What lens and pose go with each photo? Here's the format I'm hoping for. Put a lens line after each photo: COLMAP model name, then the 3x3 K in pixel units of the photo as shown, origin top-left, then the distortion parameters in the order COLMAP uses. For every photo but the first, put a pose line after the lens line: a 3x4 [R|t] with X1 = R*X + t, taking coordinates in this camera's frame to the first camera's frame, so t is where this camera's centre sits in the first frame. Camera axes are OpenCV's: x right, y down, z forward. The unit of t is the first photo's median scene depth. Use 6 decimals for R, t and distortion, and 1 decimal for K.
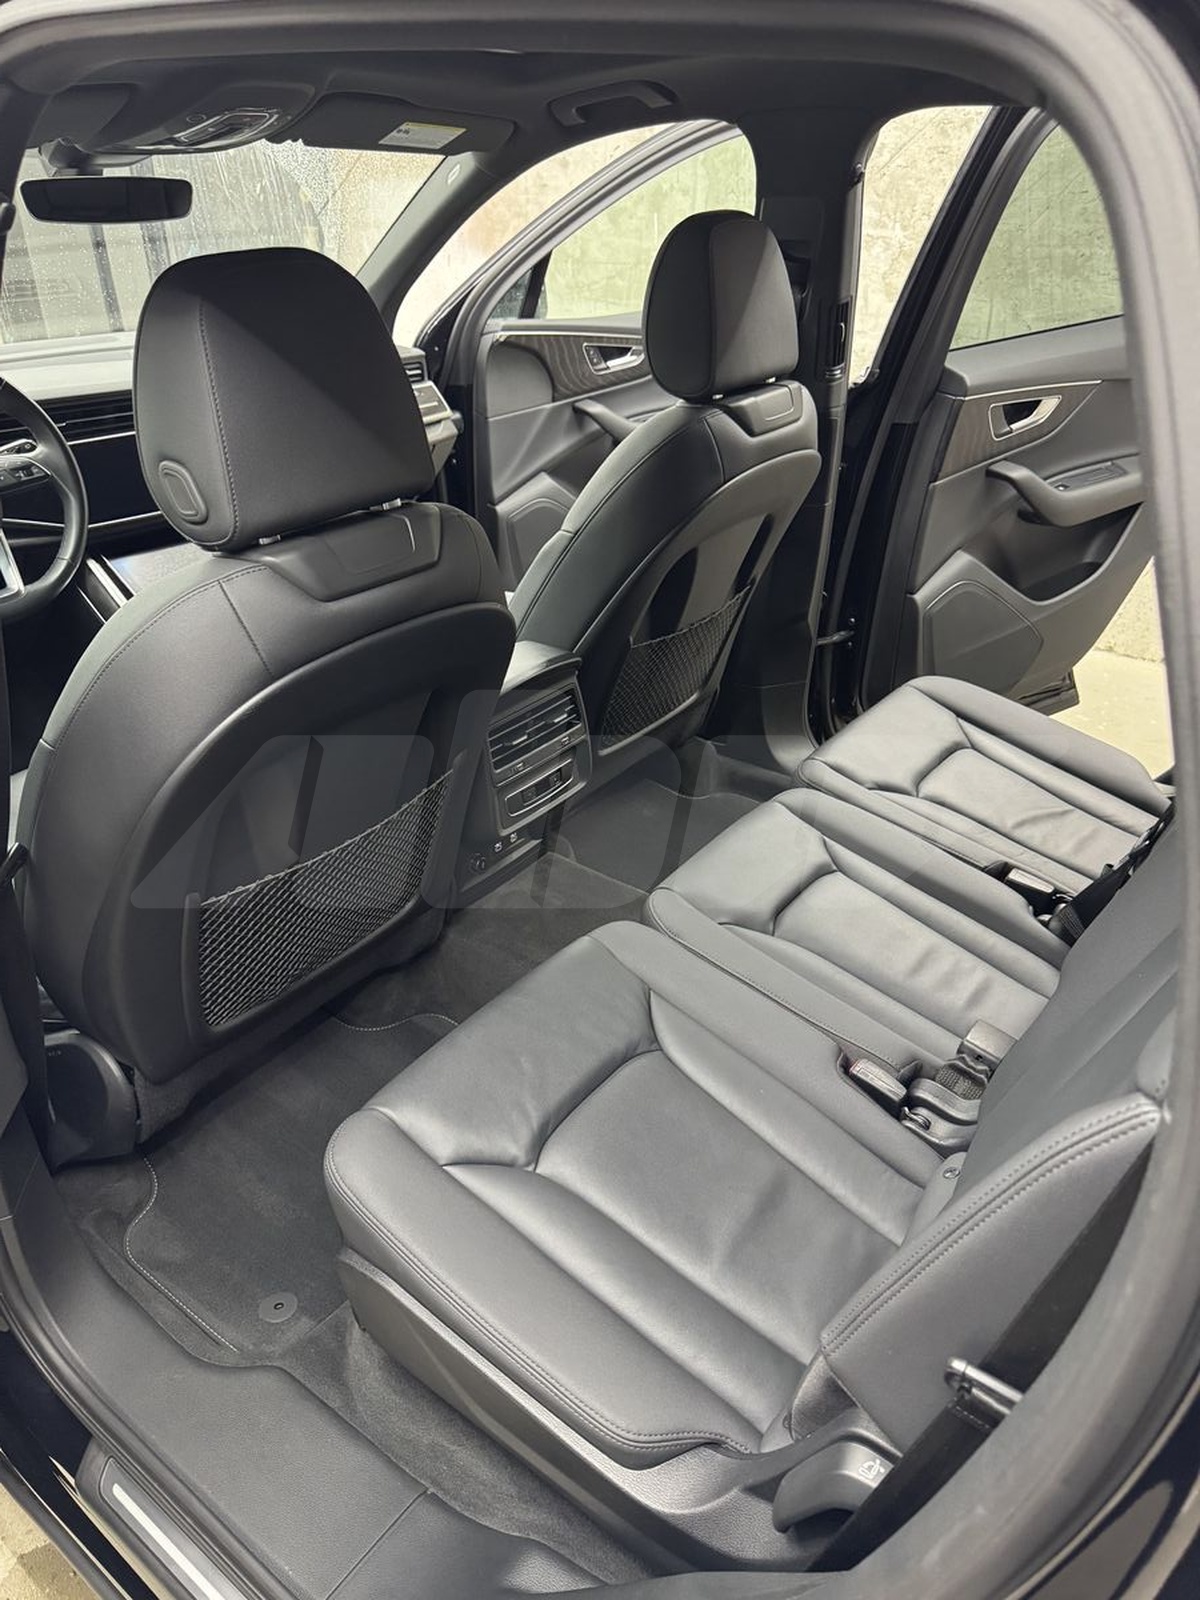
lens RADIAL K [[1130.4, 0, 600.0], [0, 1130.4, 800.0], [0, 0, 1]] dist [0.112316, -0.137762]
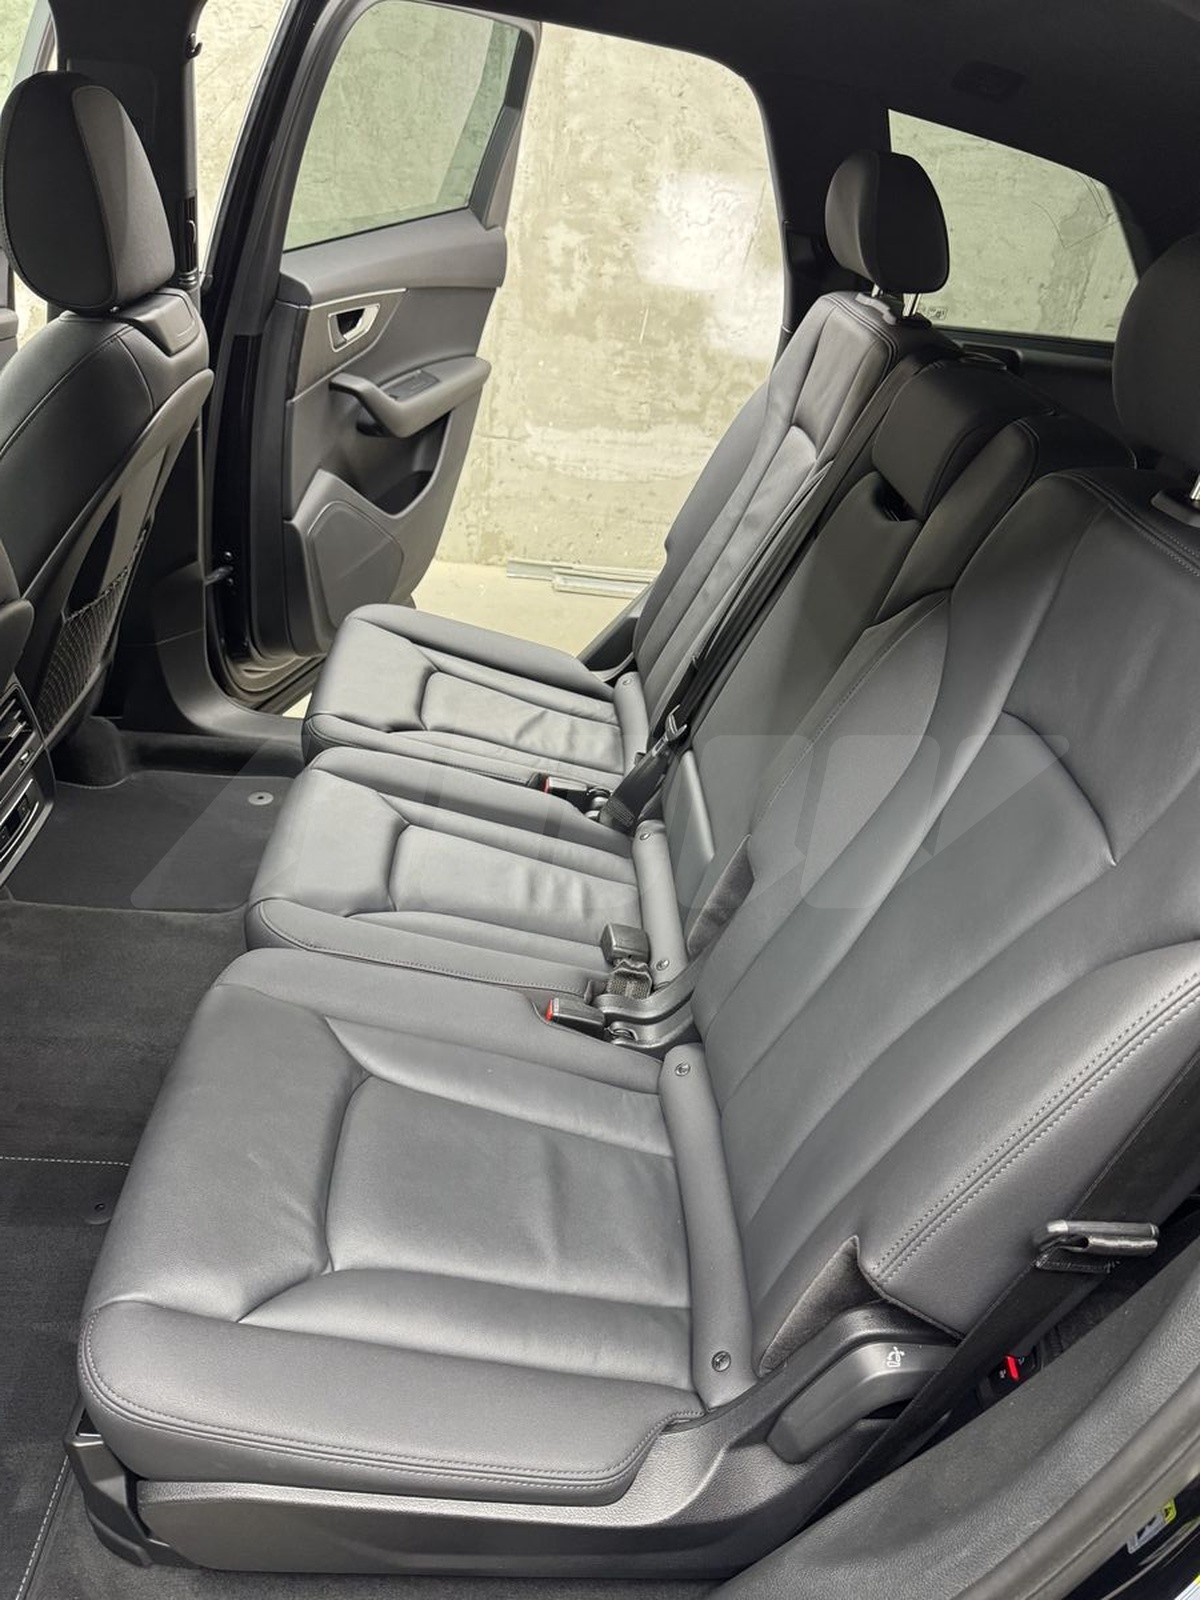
lens RADIAL K [[1130.4, 0, 600.0], [0, 1130.4, 800.0], [0, 0, 1]] dist [0.112316, -0.137762]
pose [[0.769951, -0.257088, 0.584021, -0.202627], [0.212220, 0.966315, 0.145594, -0.057399], [-0.601779, 0.011841, 0.798575, 0.134481]]
